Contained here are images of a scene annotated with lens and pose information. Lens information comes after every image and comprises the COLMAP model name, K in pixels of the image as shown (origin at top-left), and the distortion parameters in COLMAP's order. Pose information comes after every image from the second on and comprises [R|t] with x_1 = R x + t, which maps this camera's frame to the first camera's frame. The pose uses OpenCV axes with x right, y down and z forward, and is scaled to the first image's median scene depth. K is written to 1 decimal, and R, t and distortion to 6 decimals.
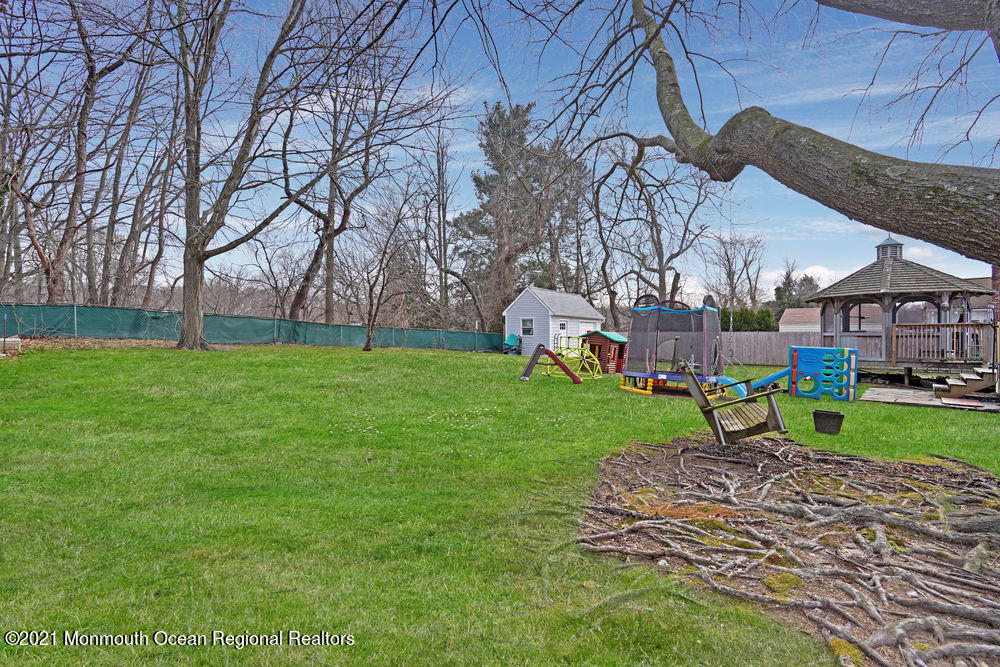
lens RADIAL K [[466.5, 0, 500.1], [0, 466.5, 337.2], [0, 0, 1]] dist [-0.059536, 0.021192]
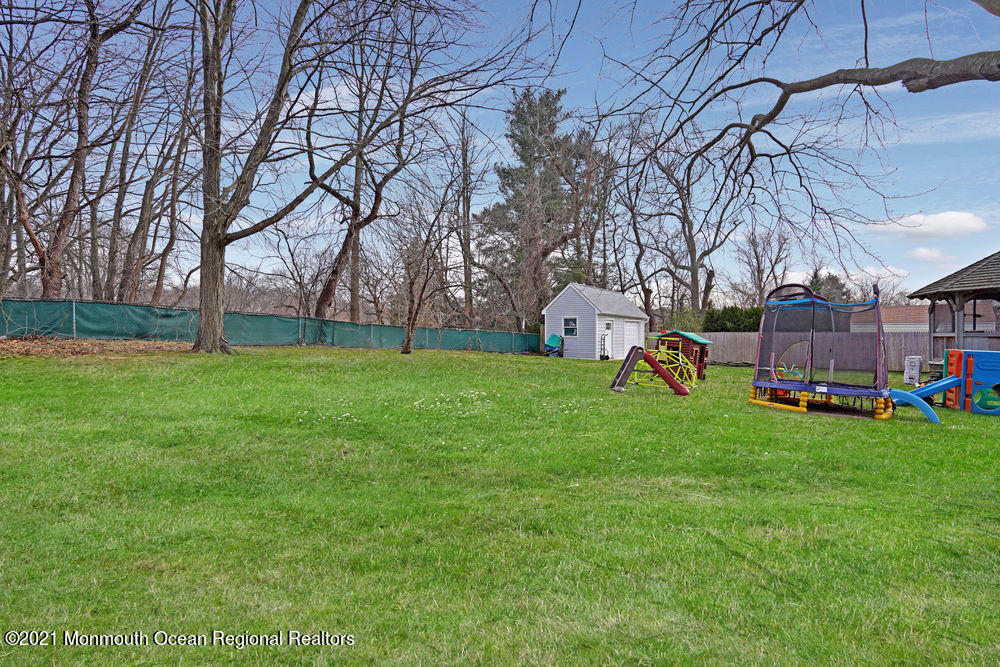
lens RADIAL K [[466.5, 0, 500.1], [0, 466.5, 337.2], [0, 0, 1]] dist [-0.059536, 0.021192]
pose [[0.999871, 0.000157, -0.016047, -0.072935], [-0.000180, 0.999999, -0.001412, -0.000235], [0.016047, 0.001415, 0.999870, 0.095736]]
